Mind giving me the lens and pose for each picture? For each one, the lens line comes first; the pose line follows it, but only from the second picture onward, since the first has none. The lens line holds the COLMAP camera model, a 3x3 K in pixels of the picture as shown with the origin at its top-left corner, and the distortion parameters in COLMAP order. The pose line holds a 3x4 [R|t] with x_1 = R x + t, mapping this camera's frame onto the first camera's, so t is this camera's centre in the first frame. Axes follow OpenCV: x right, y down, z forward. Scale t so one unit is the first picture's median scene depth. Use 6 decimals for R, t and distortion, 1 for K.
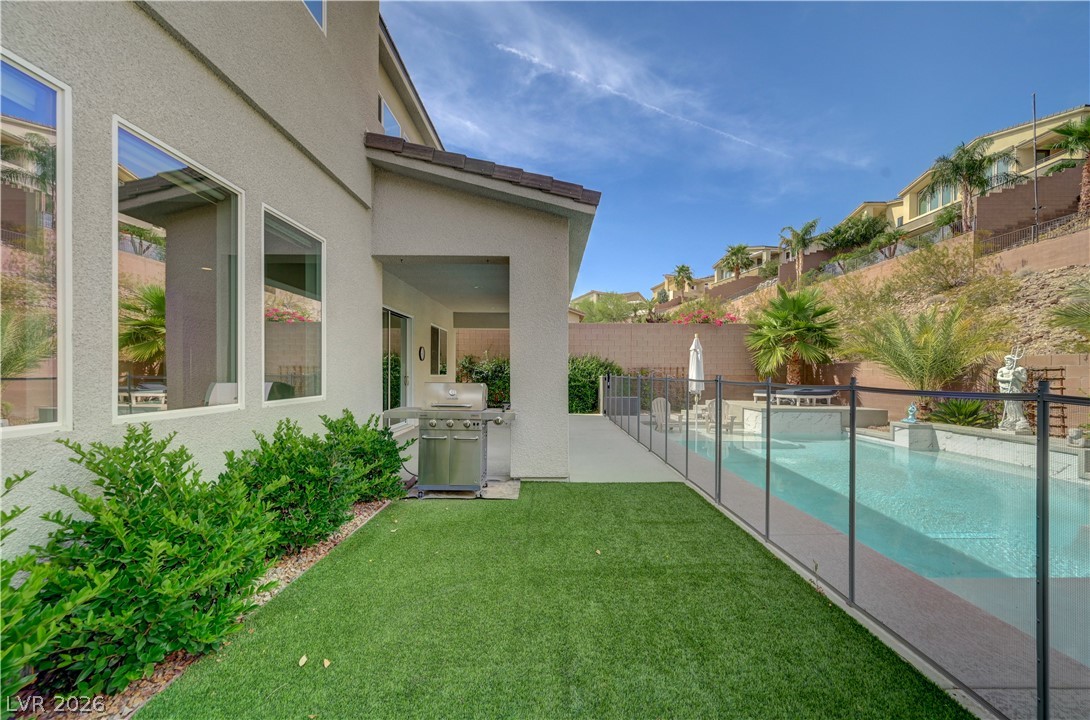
lens RADIAL K [[428.3, 0, 548.5], [0, 428.3, 373.7], [0, 0, 1]] dist [0.004160, 0.000637]
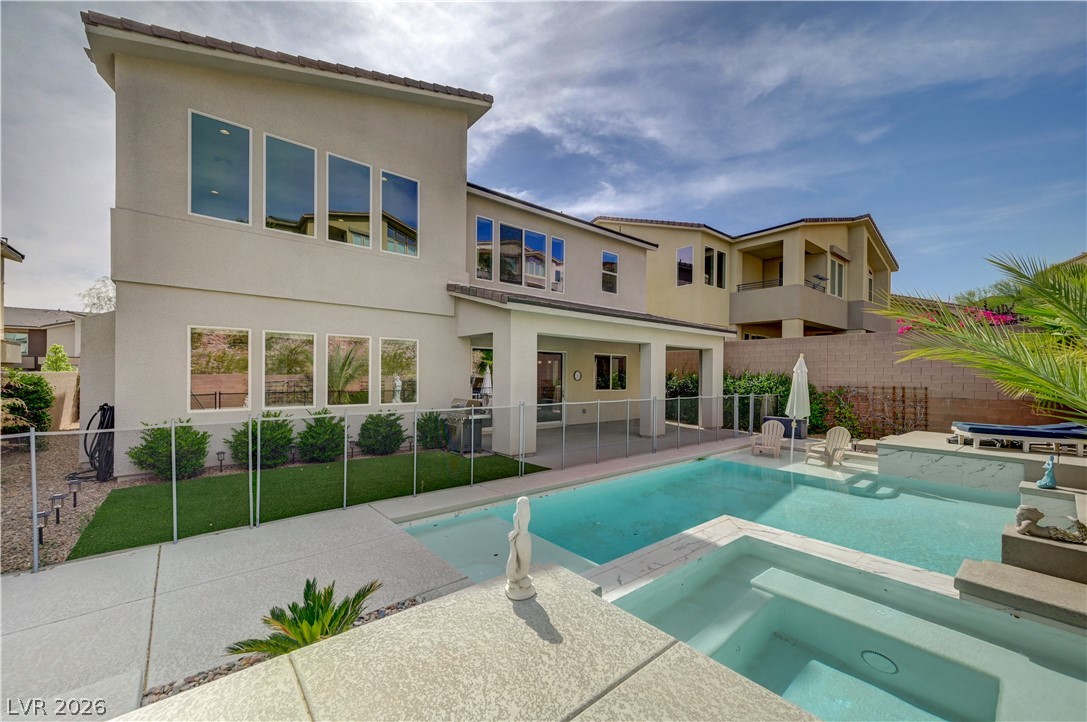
lens RADIAL K [[427.0, 0, 547.7], [0, 427.0, 368.8], [0, 0, 1]] dist [0.001711, 0.000409]
pose [[0.648418, -0.005876, -0.761262, 0.526920], [-0.007032, 0.999881, -0.013707, -0.033650], [0.761252, 0.014241, 0.648299, -0.006008]]
